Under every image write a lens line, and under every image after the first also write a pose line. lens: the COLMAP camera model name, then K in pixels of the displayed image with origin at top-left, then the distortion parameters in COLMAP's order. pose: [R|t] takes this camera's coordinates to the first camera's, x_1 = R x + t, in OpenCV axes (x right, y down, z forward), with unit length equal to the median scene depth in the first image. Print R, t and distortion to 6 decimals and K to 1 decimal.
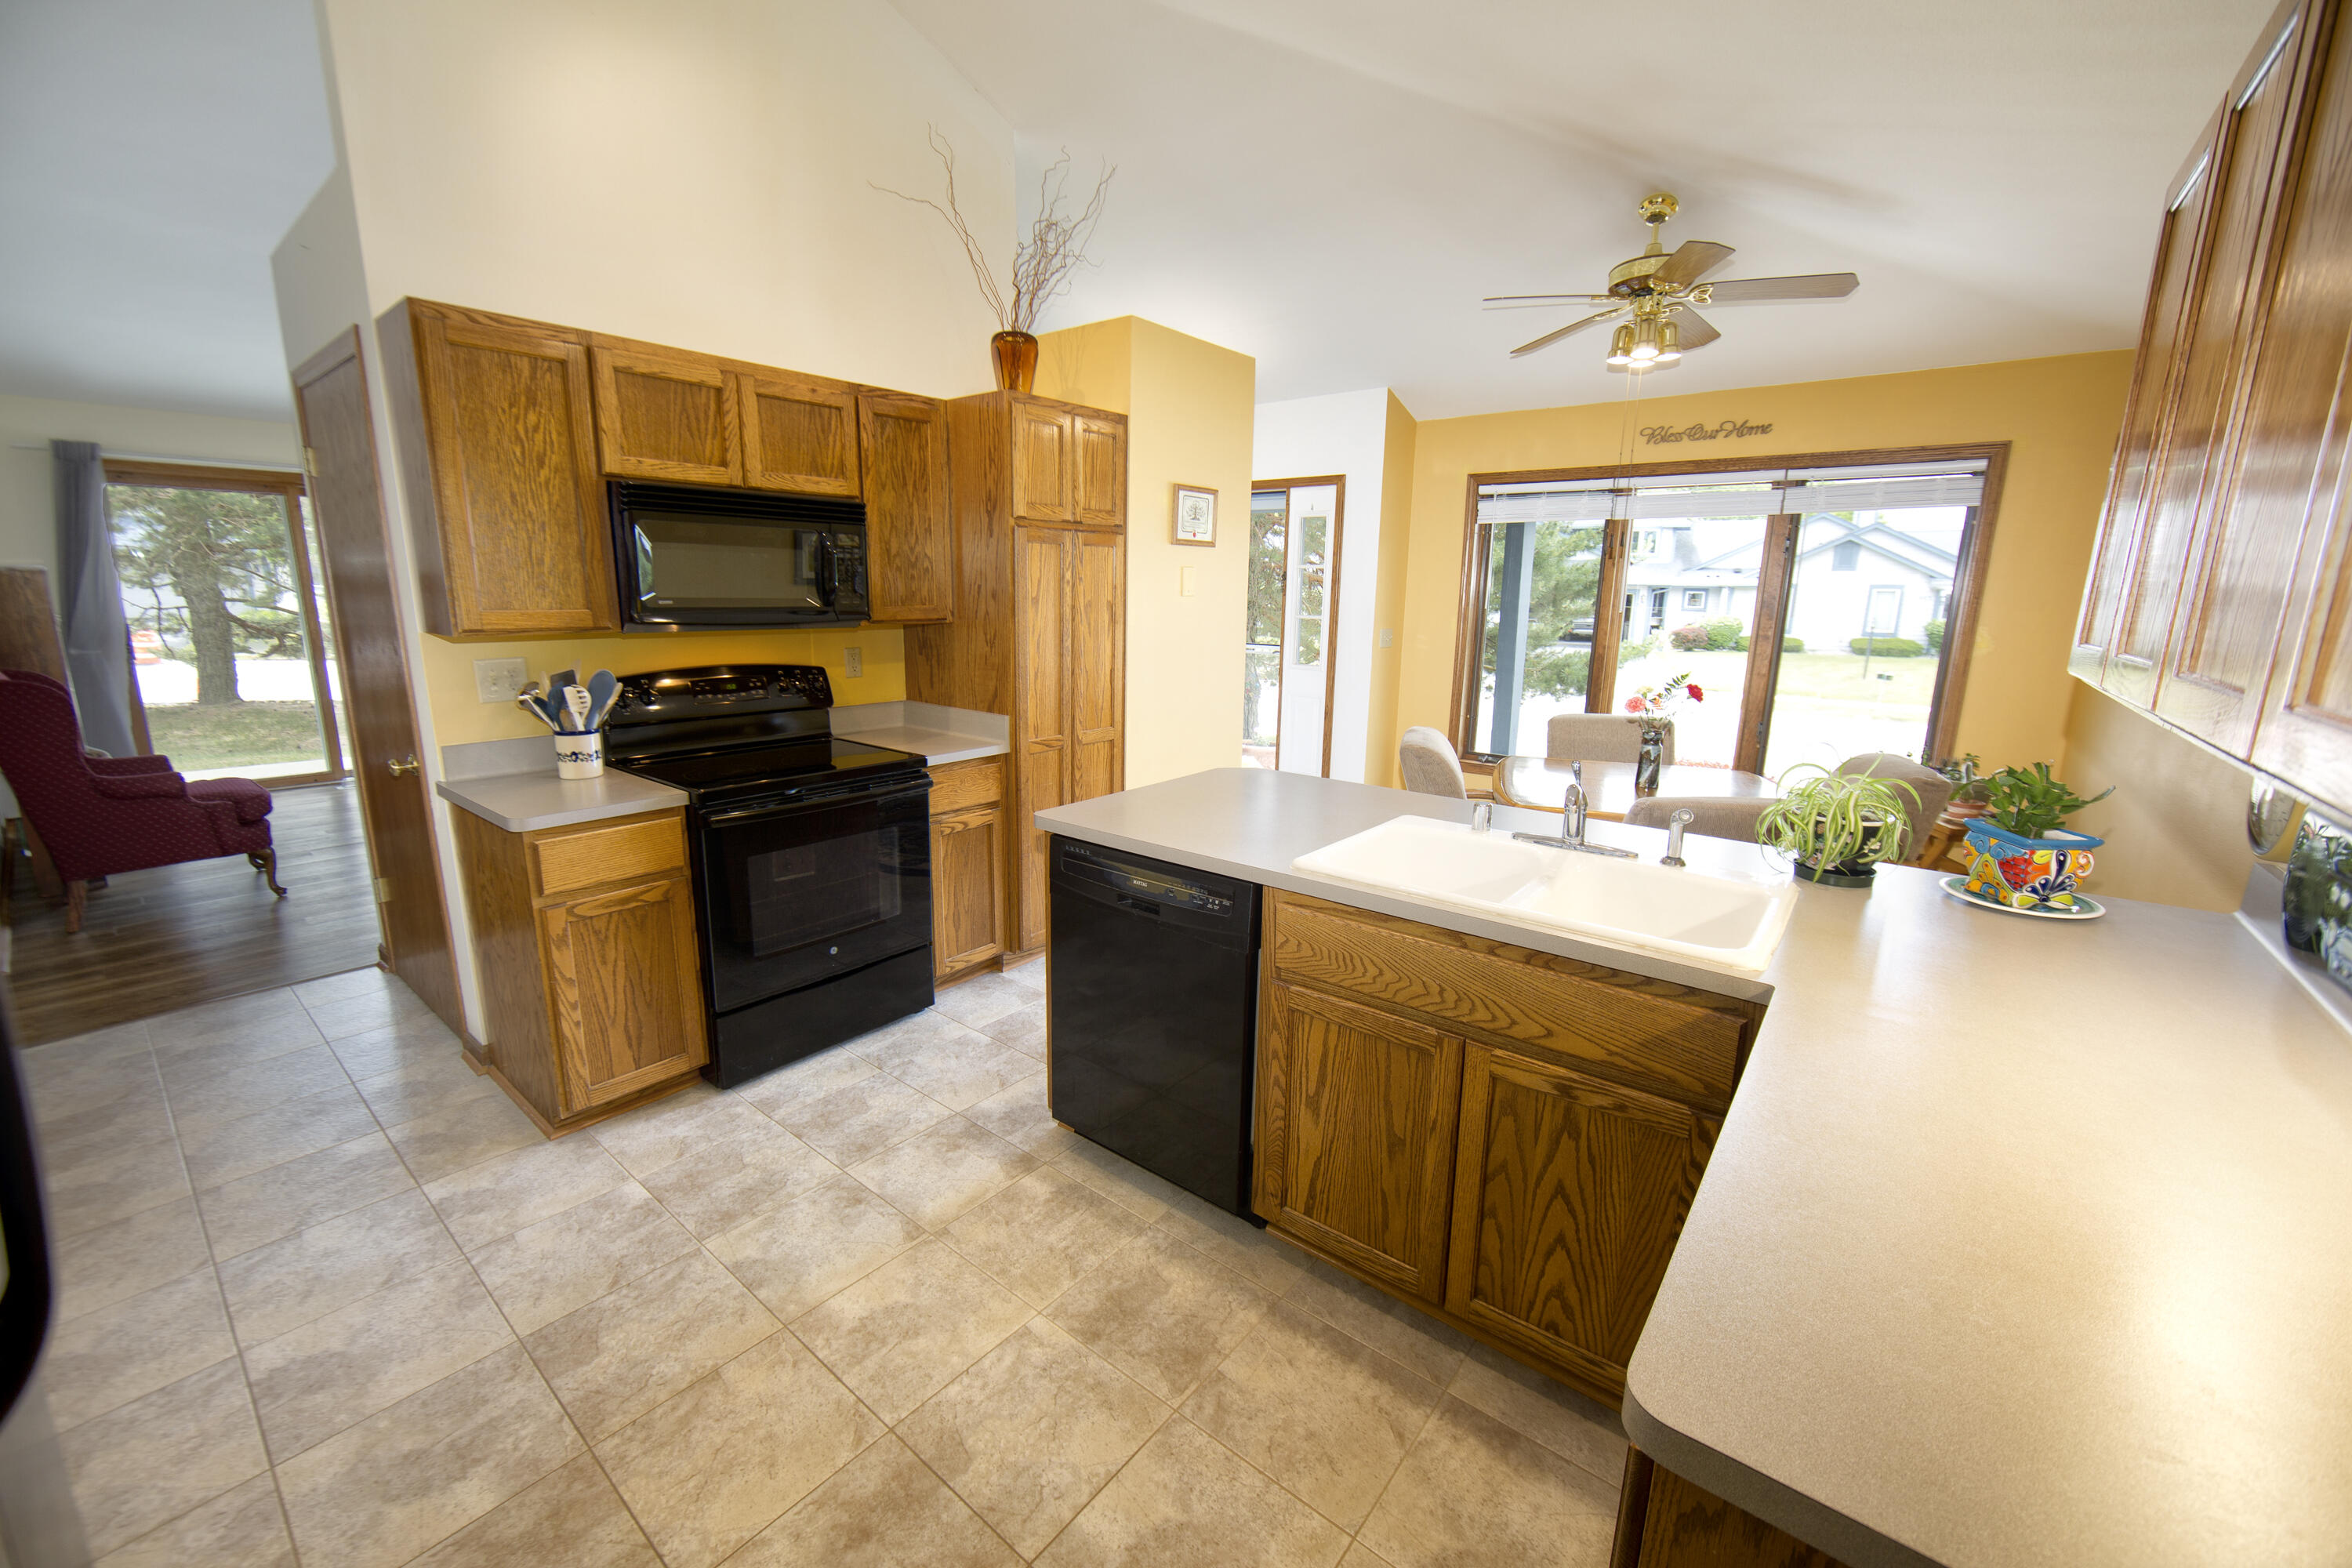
lens RADIAL K [[920.5, 0, 1163.9], [0, 920.5, 781.1], [0, 0, 1]] dist [-0.011665, 0.000010]
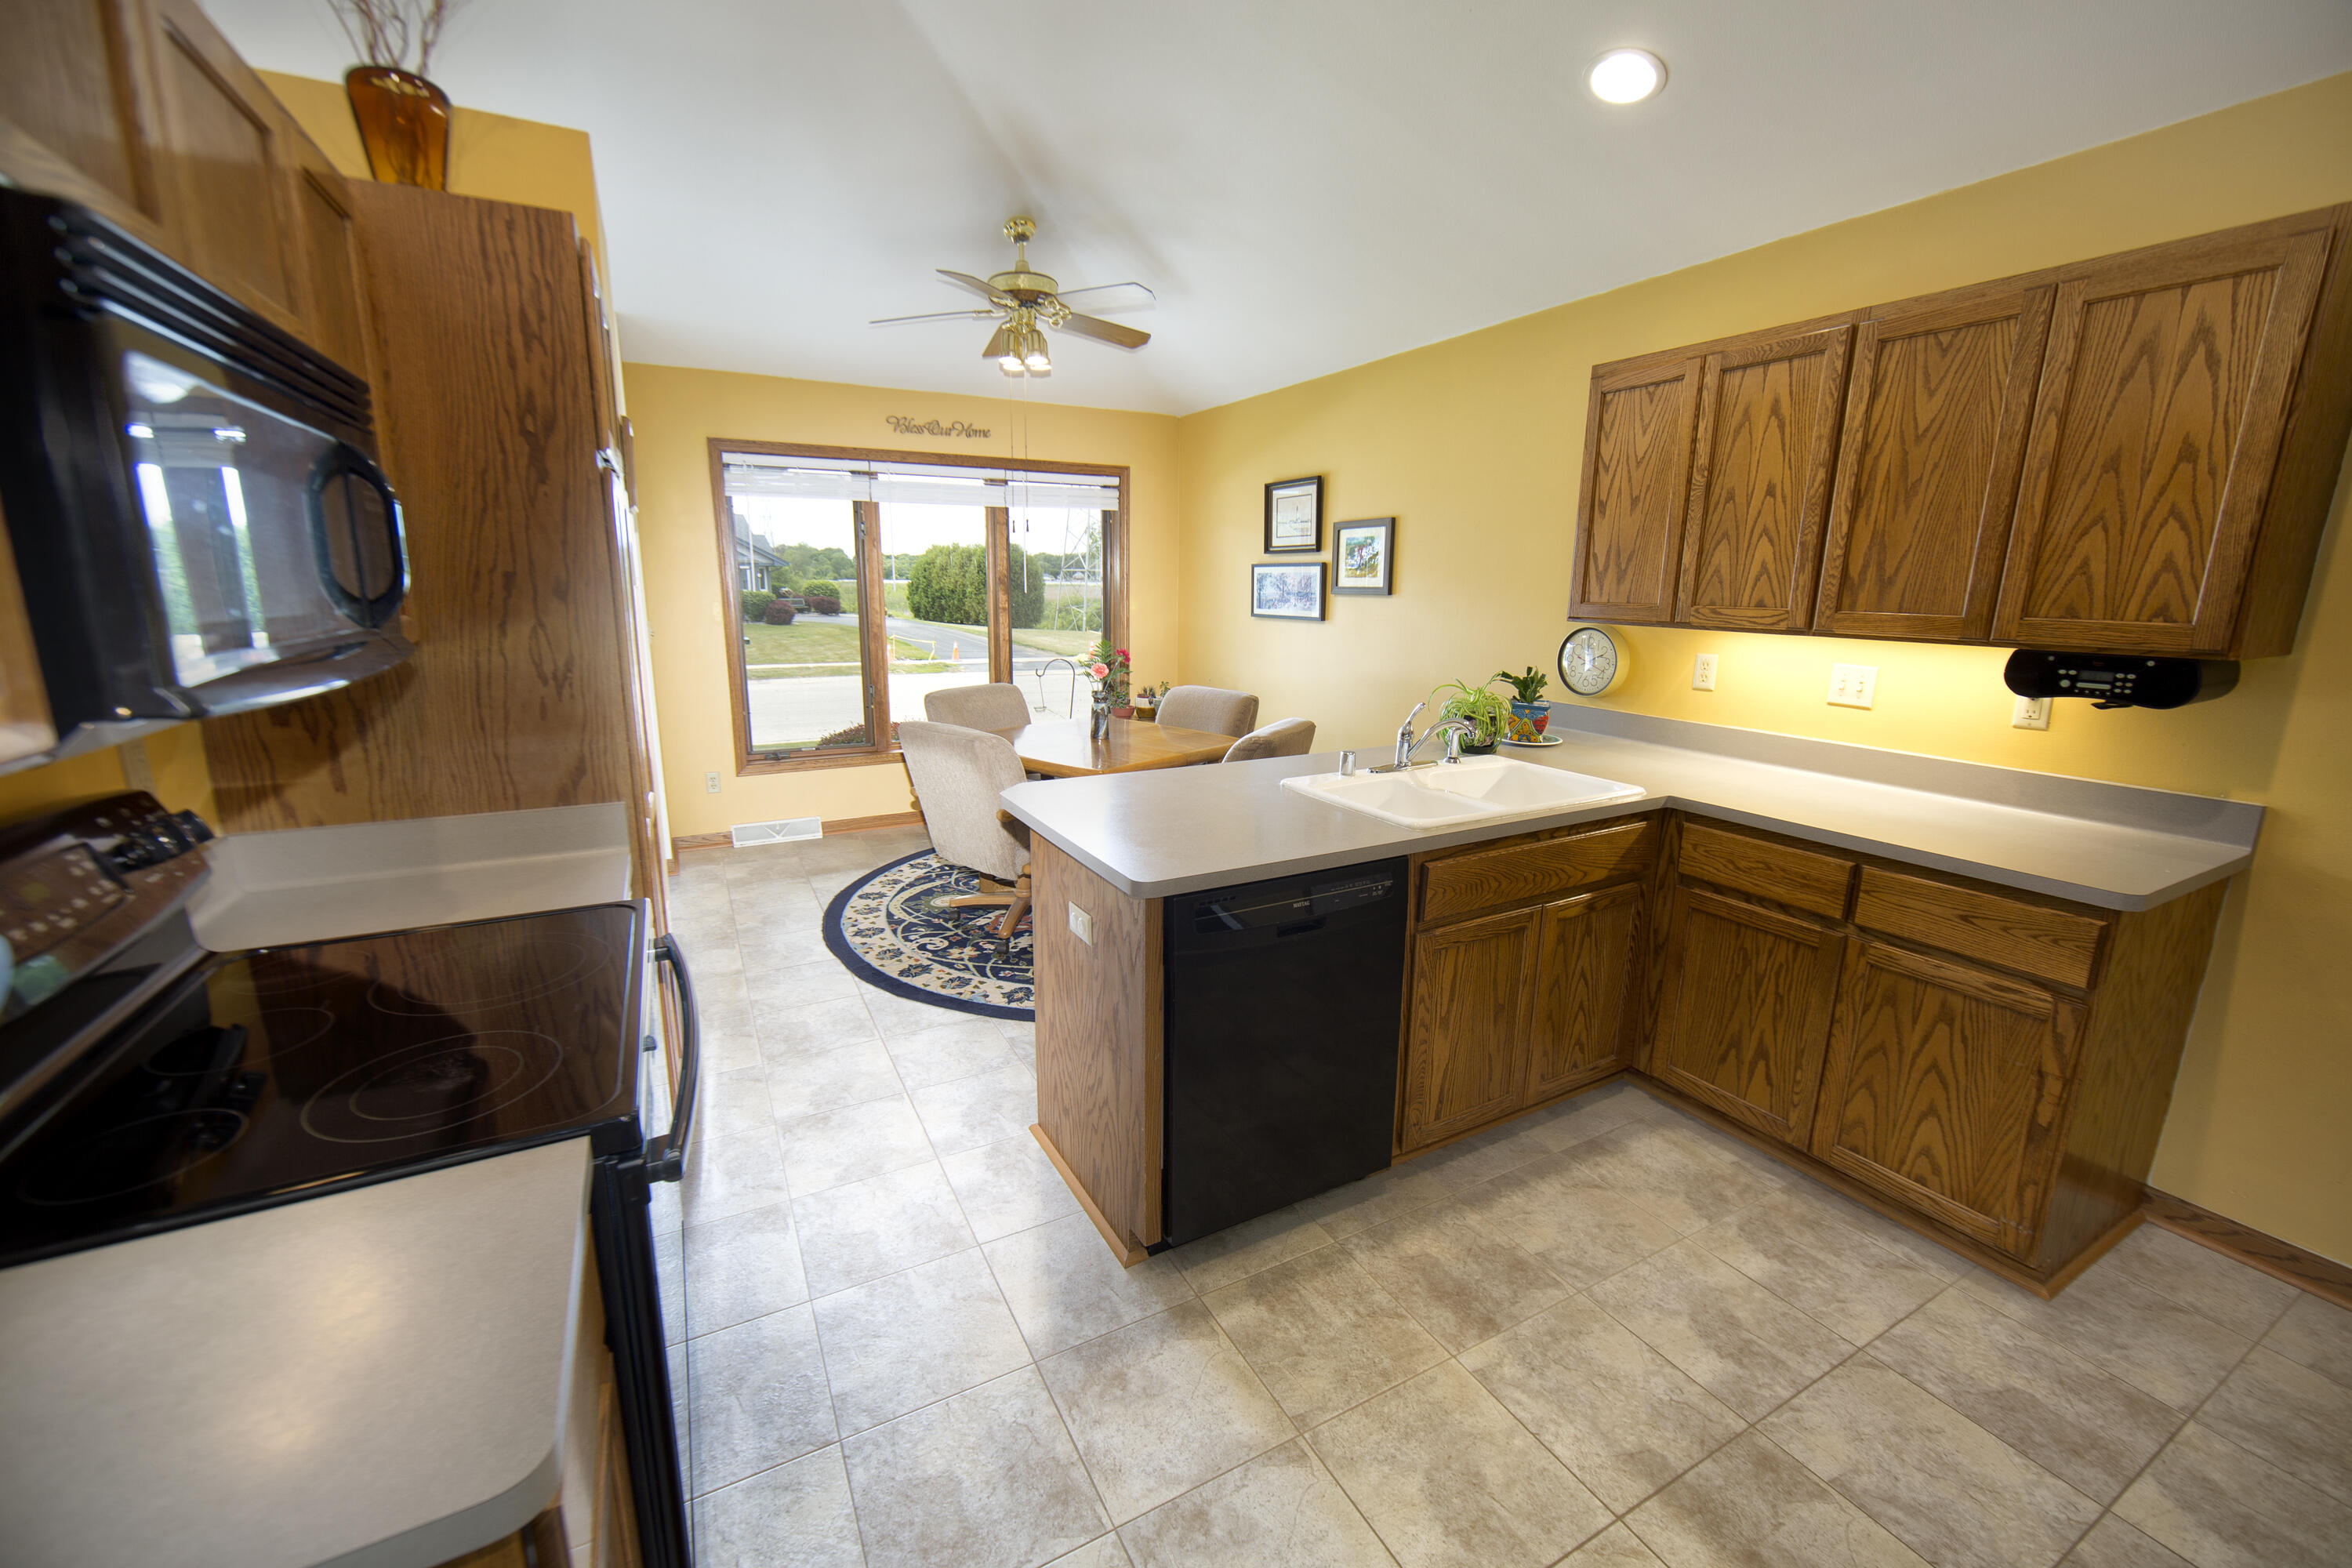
lens RADIAL K [[920.5, 0, 1159.3], [0, 920.5, 775.6], [0, 0, 1]] dist [-0.011665, 0.000010]
pose [[0.391634, -0.204451, 0.897119, -0.867320], [0.185589, 0.972514, 0.140615, -0.165972], [-0.901210, 0.111426, 0.418813, 0.725737]]
